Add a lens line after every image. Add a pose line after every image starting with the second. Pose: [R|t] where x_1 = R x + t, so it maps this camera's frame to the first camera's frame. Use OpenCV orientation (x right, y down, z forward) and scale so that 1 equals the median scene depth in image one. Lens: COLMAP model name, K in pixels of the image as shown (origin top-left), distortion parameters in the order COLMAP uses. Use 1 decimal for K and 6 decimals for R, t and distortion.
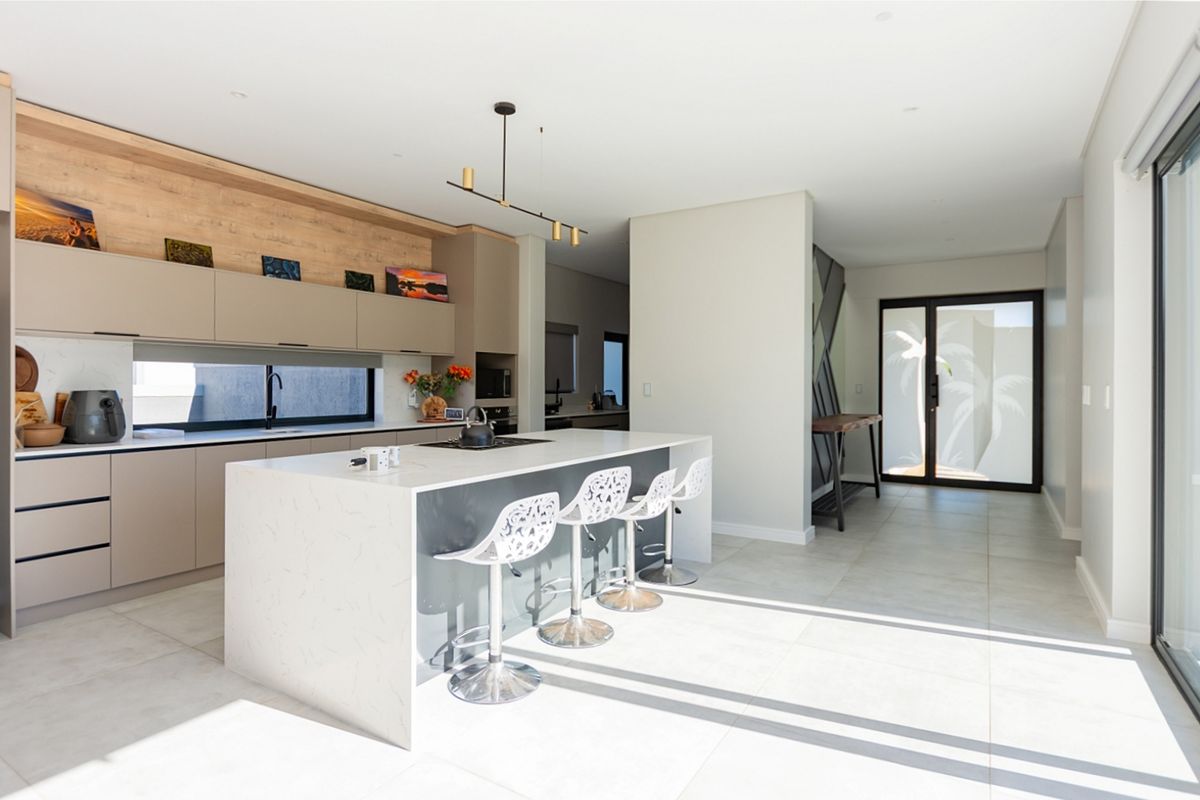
lens RADIAL K [[606.7, 0, 601.7], [0, 606.7, 392.0], [0, 0, 1]] dist [-0.006160, -0.001445]
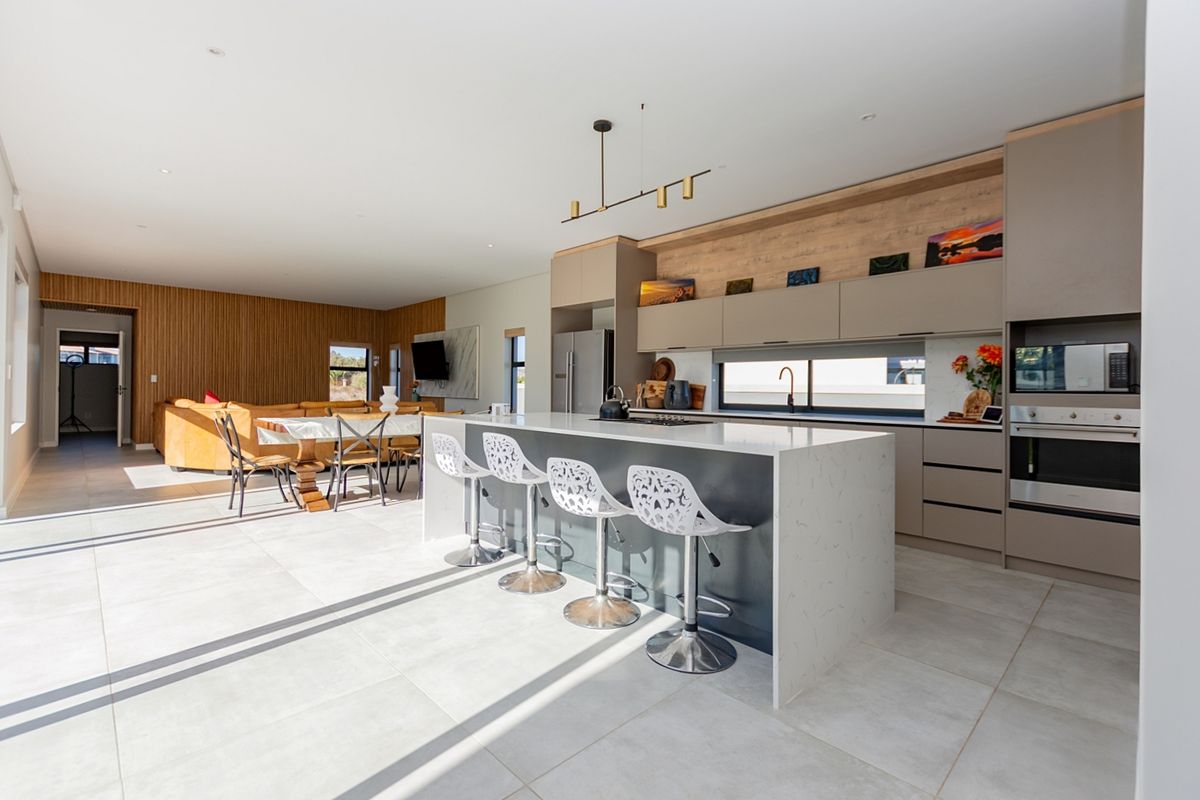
lens RADIAL K [[539.2, 0, 602.0], [0, 539.2, 389.4], [0, 0, 1]] dist [0.004992, -0.002004]
pose [[-0.235284, -0.007560, -0.971897, 0.658853], [-0.022966, 0.999734, -0.002216, 0.028069], [0.971655, 0.021799, -0.235395, 0.986211]]
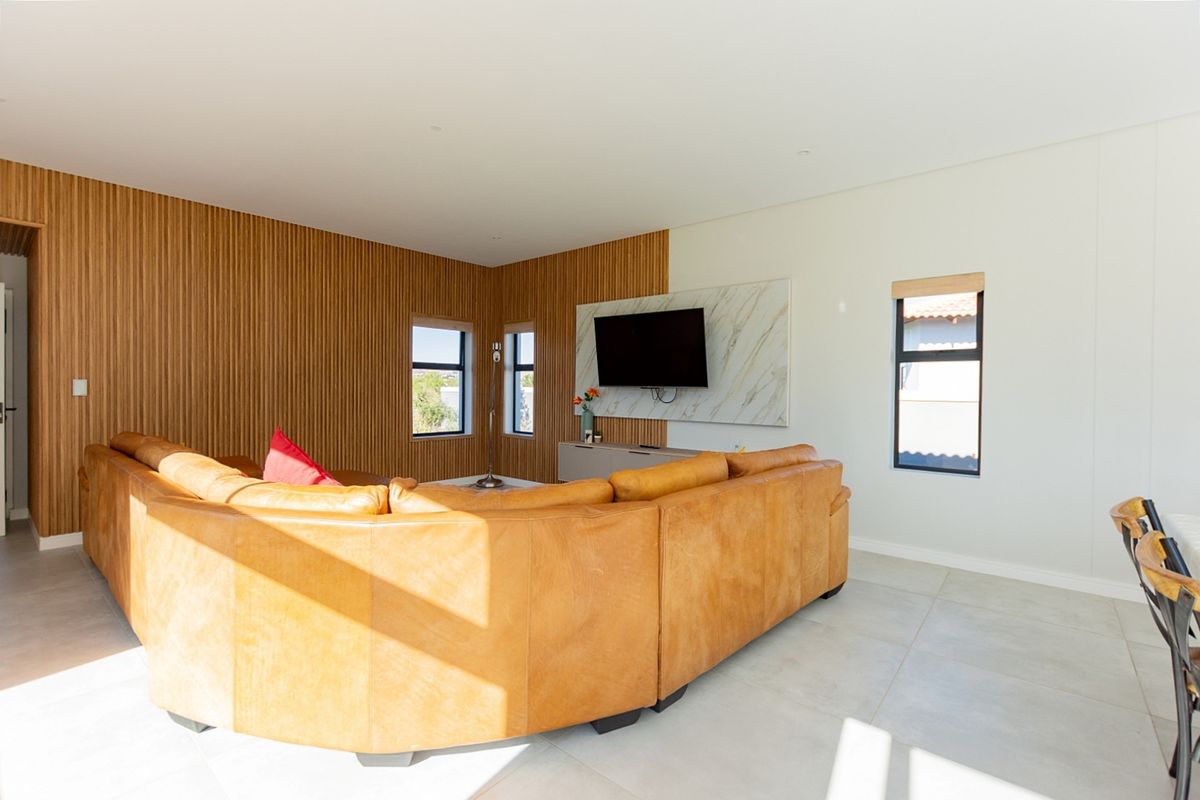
lens RADIAL K [[539.2, 0, 594.0], [0, 539.2, 393.8], [0, 0, 1]] dist [0.004992, -0.002004]
pose [[-0.152603, 0.007528, -0.988259, -0.181665], [-0.018584, 0.999772, 0.010485, 0.004682], [0.988113, 0.019966, -0.152429, -0.177515]]
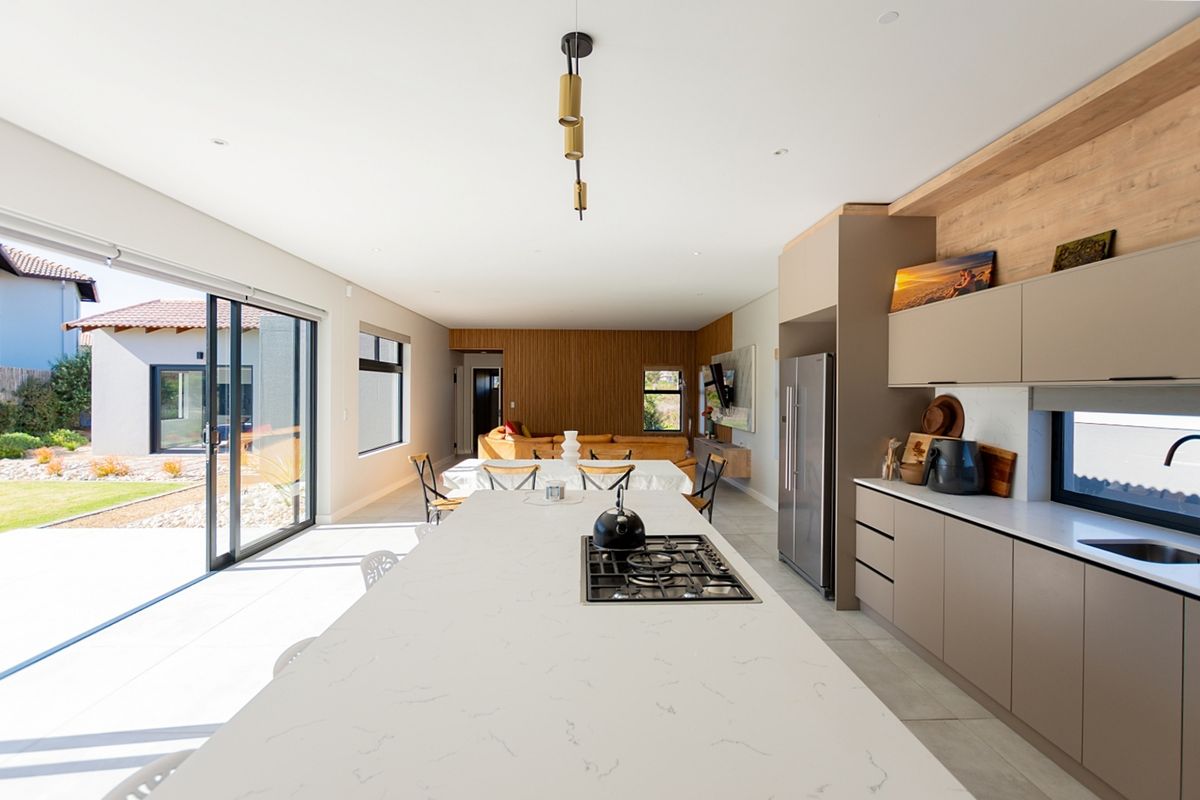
lens RADIAL K [[539.2, 0, 604.7], [0, 539.2, 389.9], [0, 0, 1]] dist [0.004992, -0.002004]
pose [[-0.827845, -0.006967, -0.560913, 0.118091], [-0.011920, 0.999916, 0.005174, -0.069499], [0.560830, 0.010970, -0.827859, 1.202068]]
